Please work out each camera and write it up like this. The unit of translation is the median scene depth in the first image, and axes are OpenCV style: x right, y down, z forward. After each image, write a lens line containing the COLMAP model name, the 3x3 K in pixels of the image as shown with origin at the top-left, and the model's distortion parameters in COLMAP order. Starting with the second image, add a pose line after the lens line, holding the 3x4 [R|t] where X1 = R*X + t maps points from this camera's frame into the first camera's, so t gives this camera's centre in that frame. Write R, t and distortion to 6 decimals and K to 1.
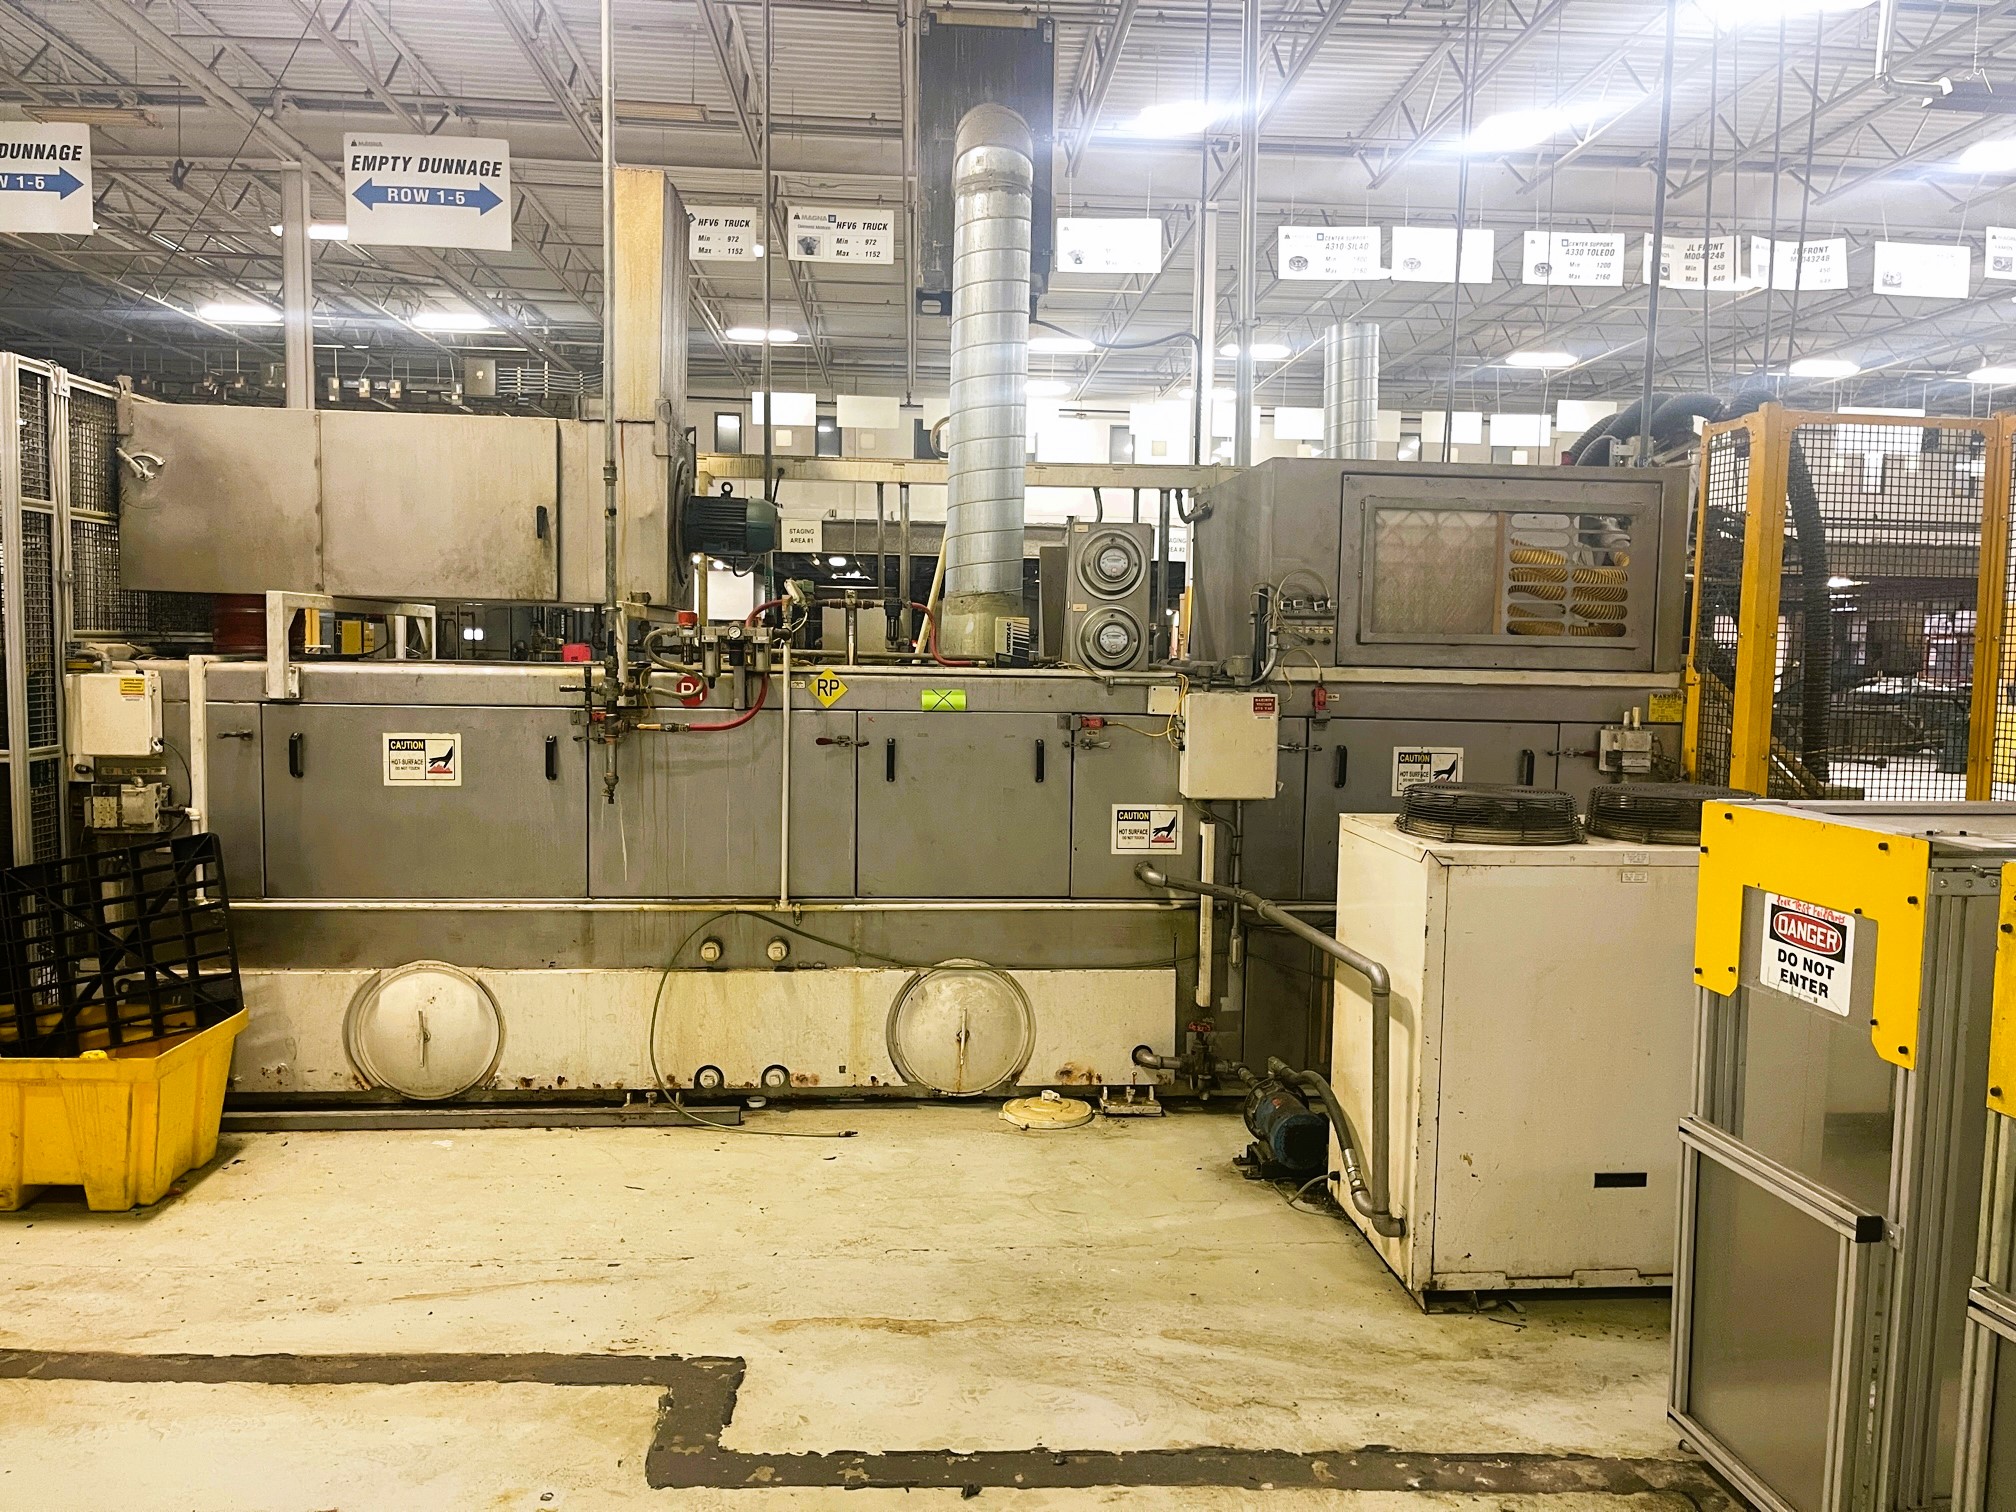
lens RADIAL K [[1526.7, 0, 1052.9], [0, 1526.7, 778.1], [0, 0, 1]] dist [0.058315, -0.079609]
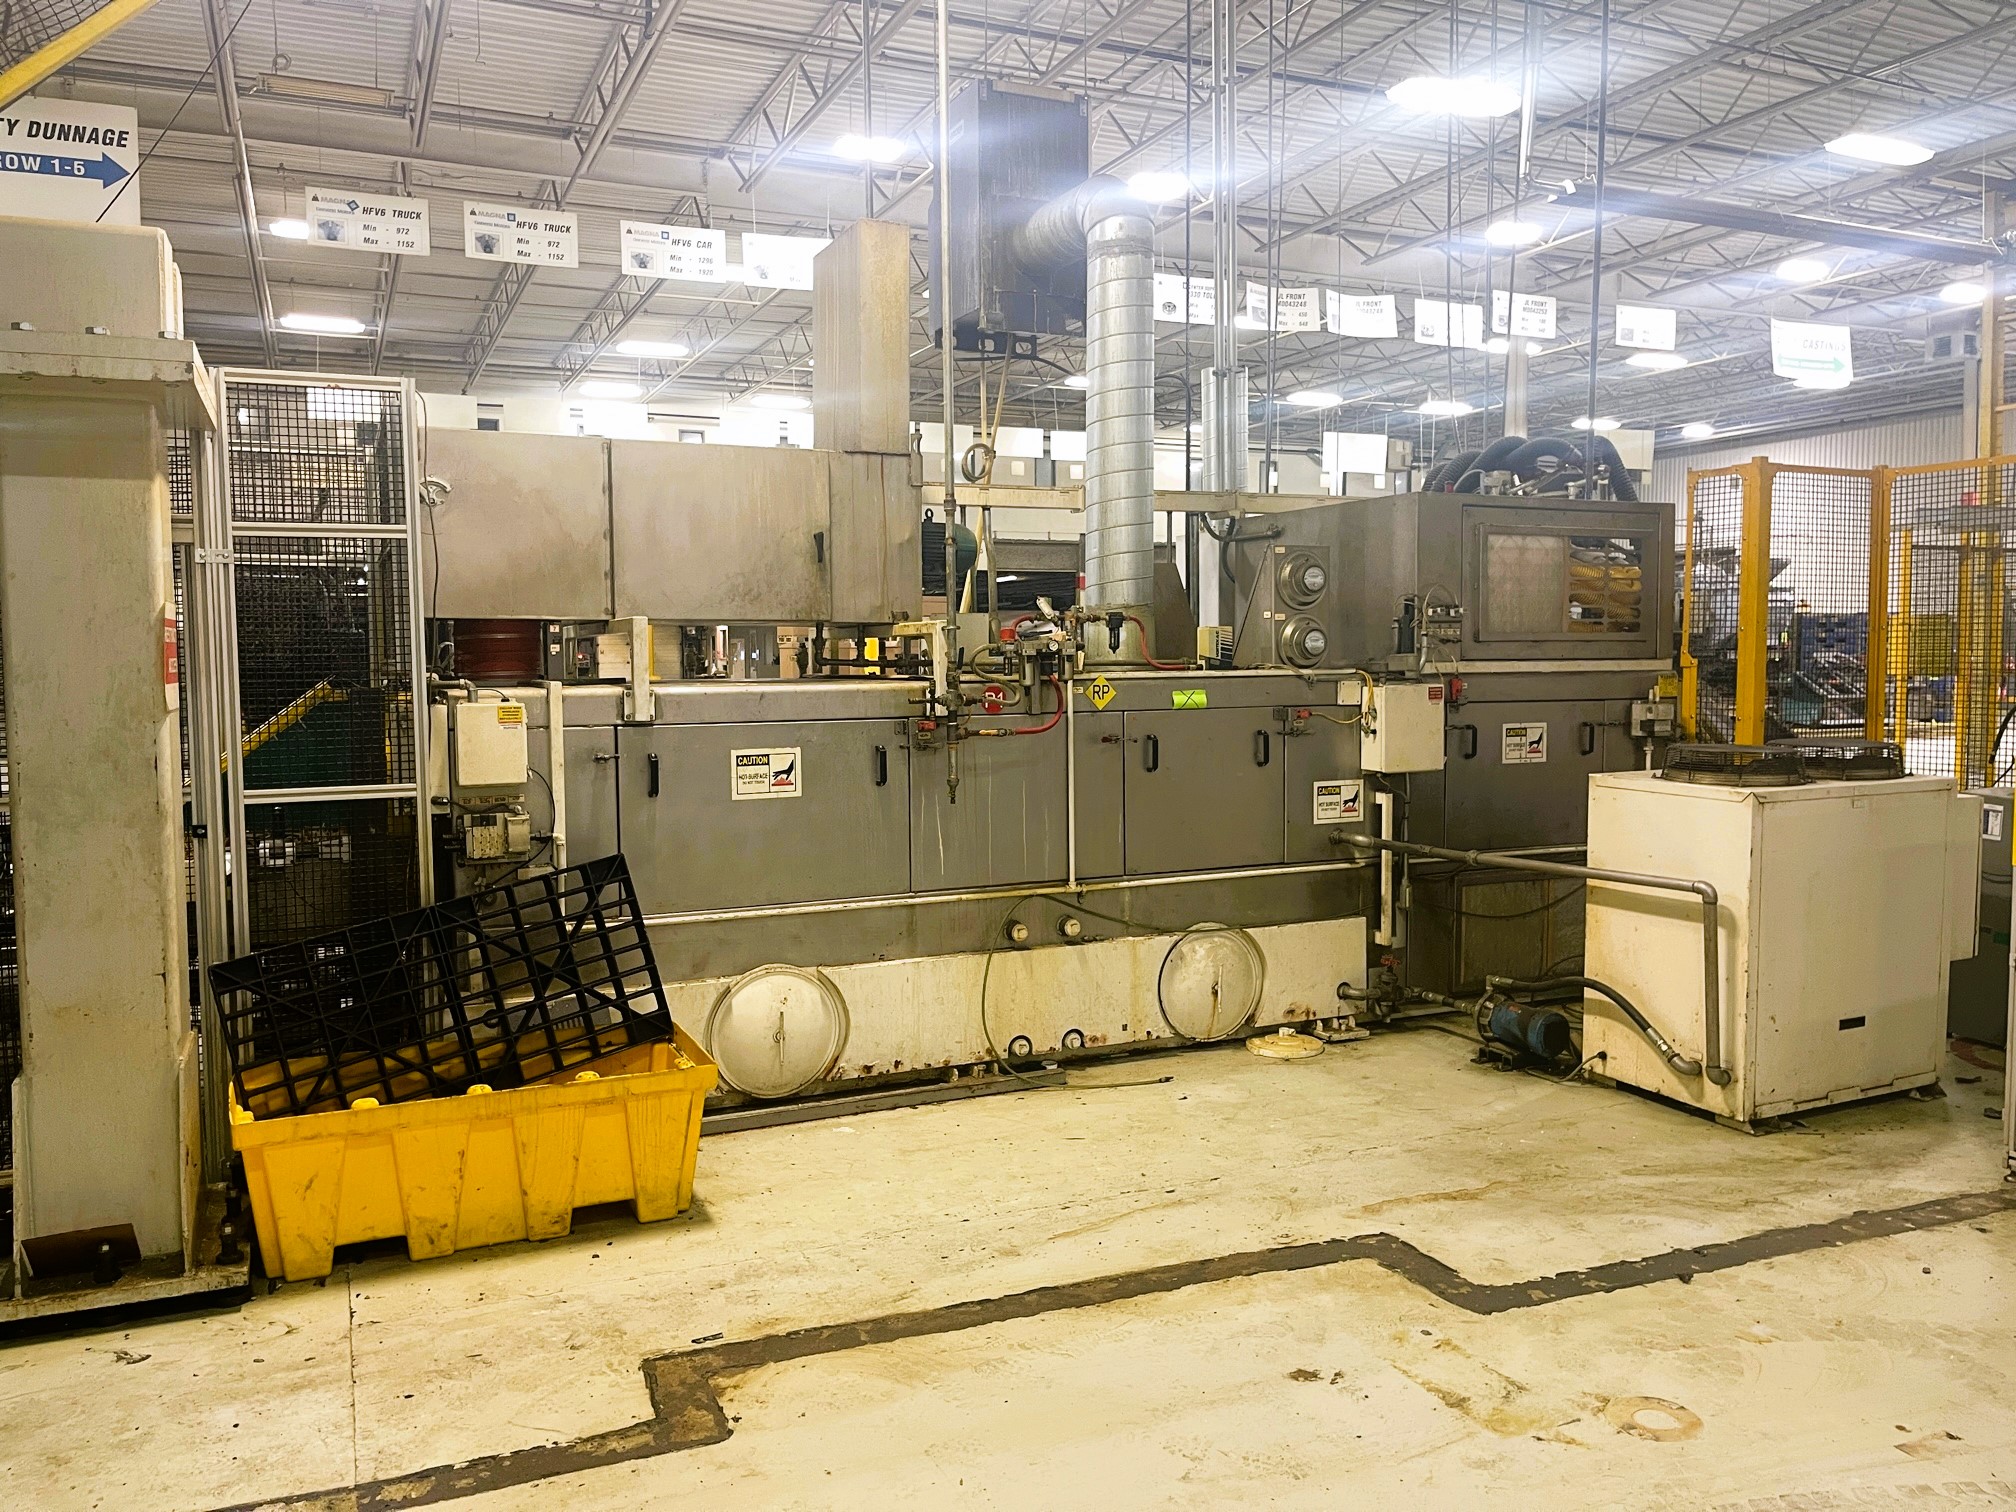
lens RADIAL K [[1526.7, 0, 1016.4], [0, 1526.7, 764.9], [0, 0, 1]] dist [0.058315, -0.079609]
pose [[0.939757, -0.050335, 0.338118, -0.590984], [0.053427, 0.998572, 0.000163, -0.008768], [-0.337644, 0.017911, 0.941104, -0.043616]]
